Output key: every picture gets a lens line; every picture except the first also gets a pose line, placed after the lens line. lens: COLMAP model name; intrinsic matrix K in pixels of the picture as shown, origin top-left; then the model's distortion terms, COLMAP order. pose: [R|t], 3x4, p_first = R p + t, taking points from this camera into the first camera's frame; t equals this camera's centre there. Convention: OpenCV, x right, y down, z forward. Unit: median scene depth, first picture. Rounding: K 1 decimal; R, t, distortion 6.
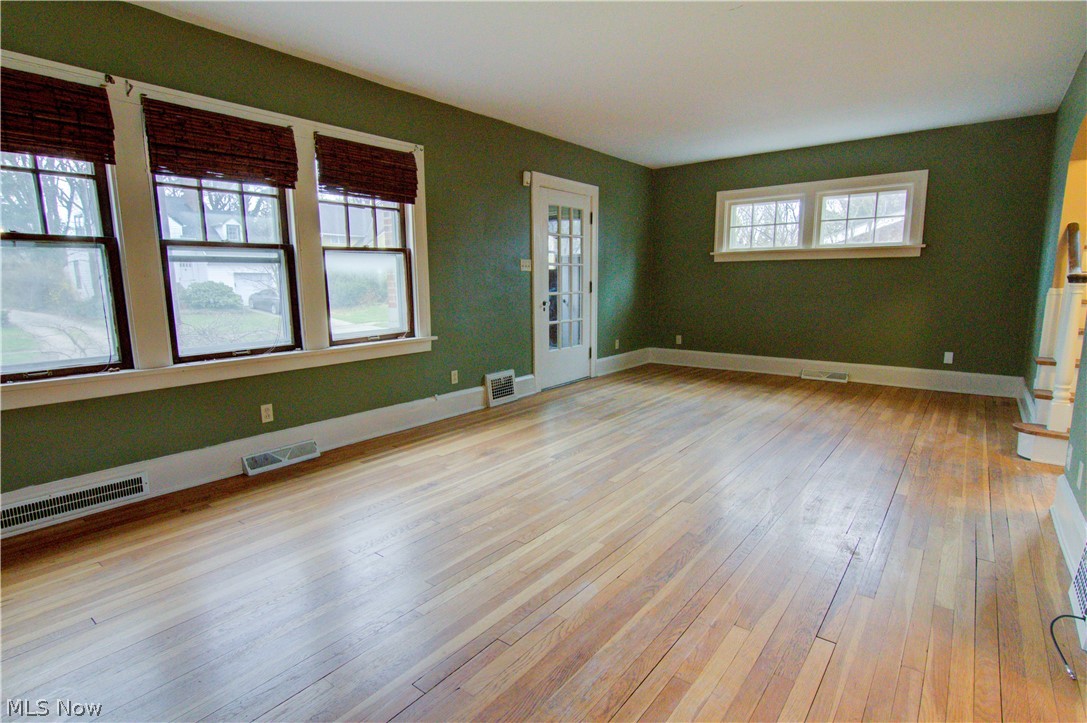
lens RADIAL K [[546.4, 0, 538.1], [0, 546.4, 360.9], [0, 0, 1]] dist [0.003358, -0.001562]
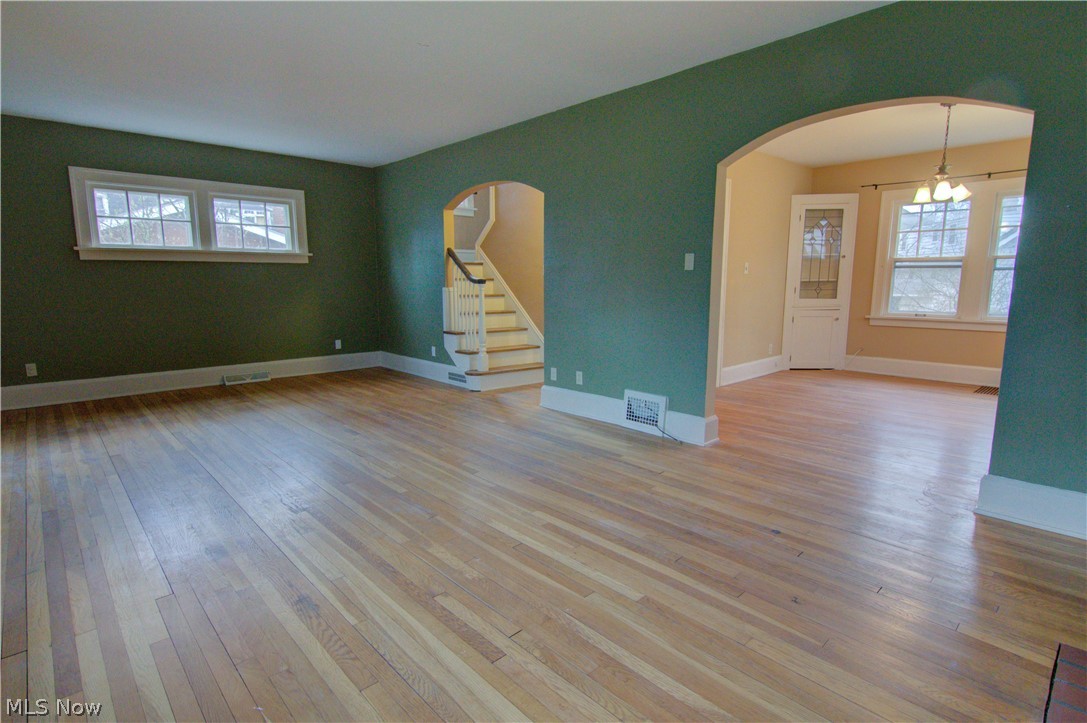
lens RADIAL K [[546.4, 0, 536.6], [0, 546.4, 360.8], [0, 0, 1]] dist [0.003358, -0.001562]
pose [[0.152278, -0.138995, 0.978515, -0.625224], [0.148429, 0.982049, 0.116398, -0.069696], [-0.977129, 0.127515, 0.170175, 0.499120]]
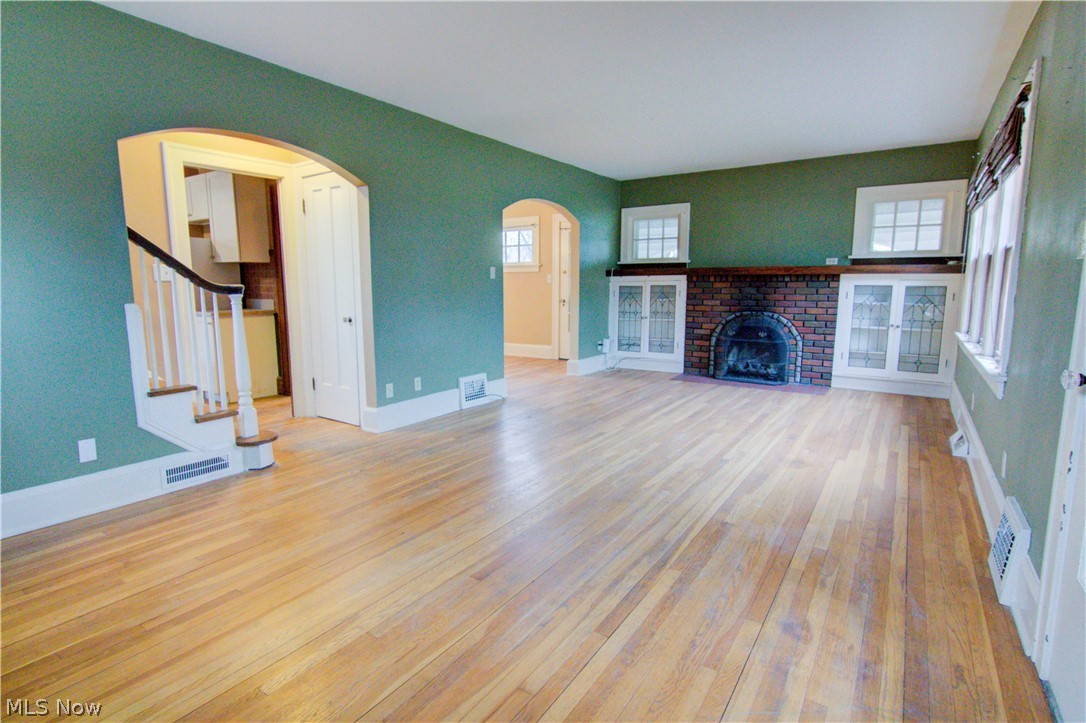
lens RADIAL K [[545.9, 0, 539.1], [0, 545.9, 363.1], [0, 0, 1]] dist [0.003358, -0.001562]
pose [[-0.996927, 0.022786, -0.074950, 0.432487], [0.000053, 0.956961, 0.290217, -0.280890], [0.078337, 0.289321, -0.954021, 1.831973]]
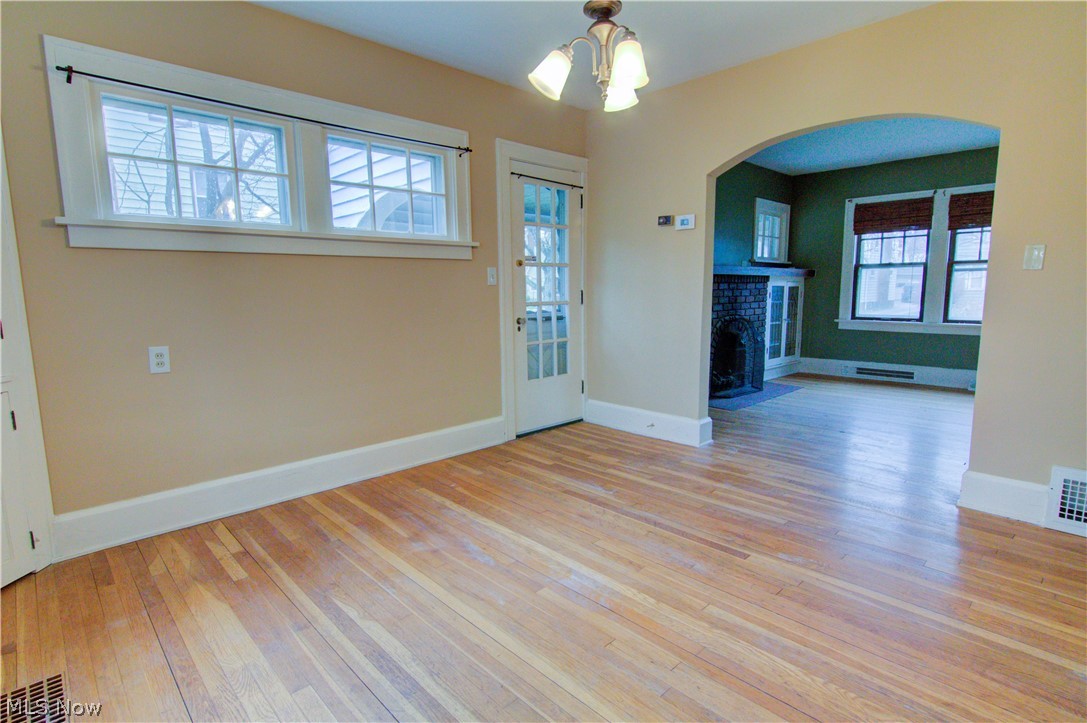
lens RADIAL K [[546.4, 0, 550.2], [0, 546.4, 365.6], [0, 0, 1]] dist [0.003358, -0.001562]
pose [[-0.124831, 0.153082, -0.980297, 1.250716], [-0.135431, 0.976149, 0.169680, 0.011103], [0.982892, 0.153944, -0.101121, -0.159075]]
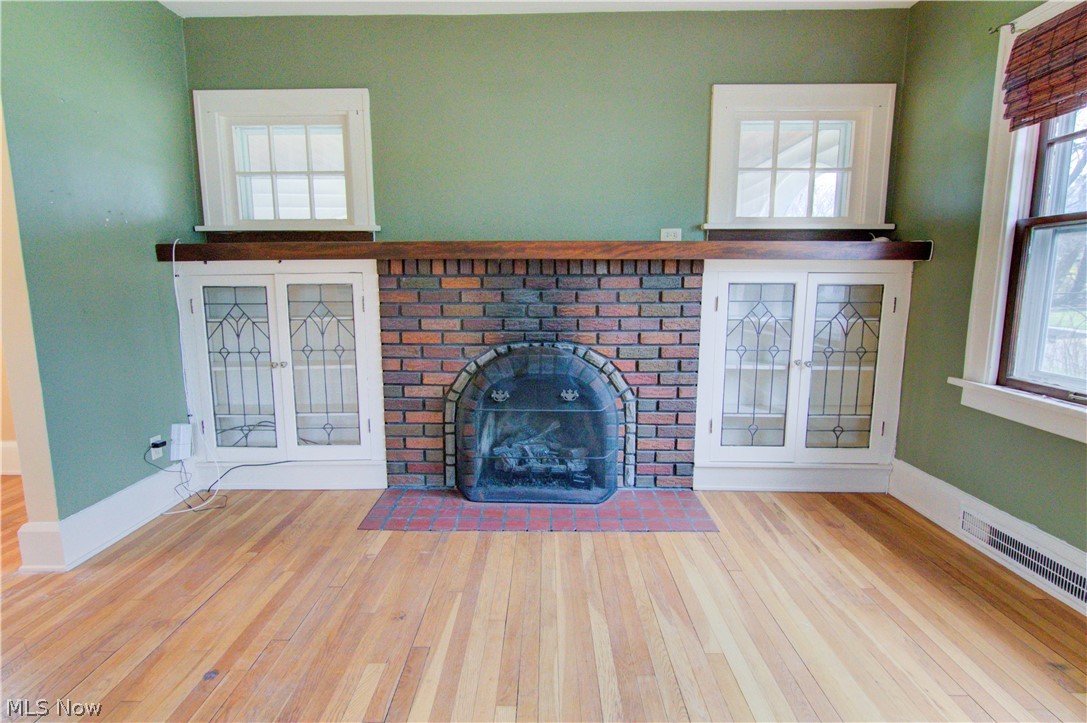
lens RADIAL K [[546.4, 0, 533.9], [0, 546.4, 364.6], [0, 0, 1]] dist [0.003358, -0.001562]
pose [[-0.793710, 0.103314, -0.599459, 0.088209], [-0.079942, 0.959209, 0.271161, -0.113418], [0.603021, 0.263145, -0.753074, 0.769865]]
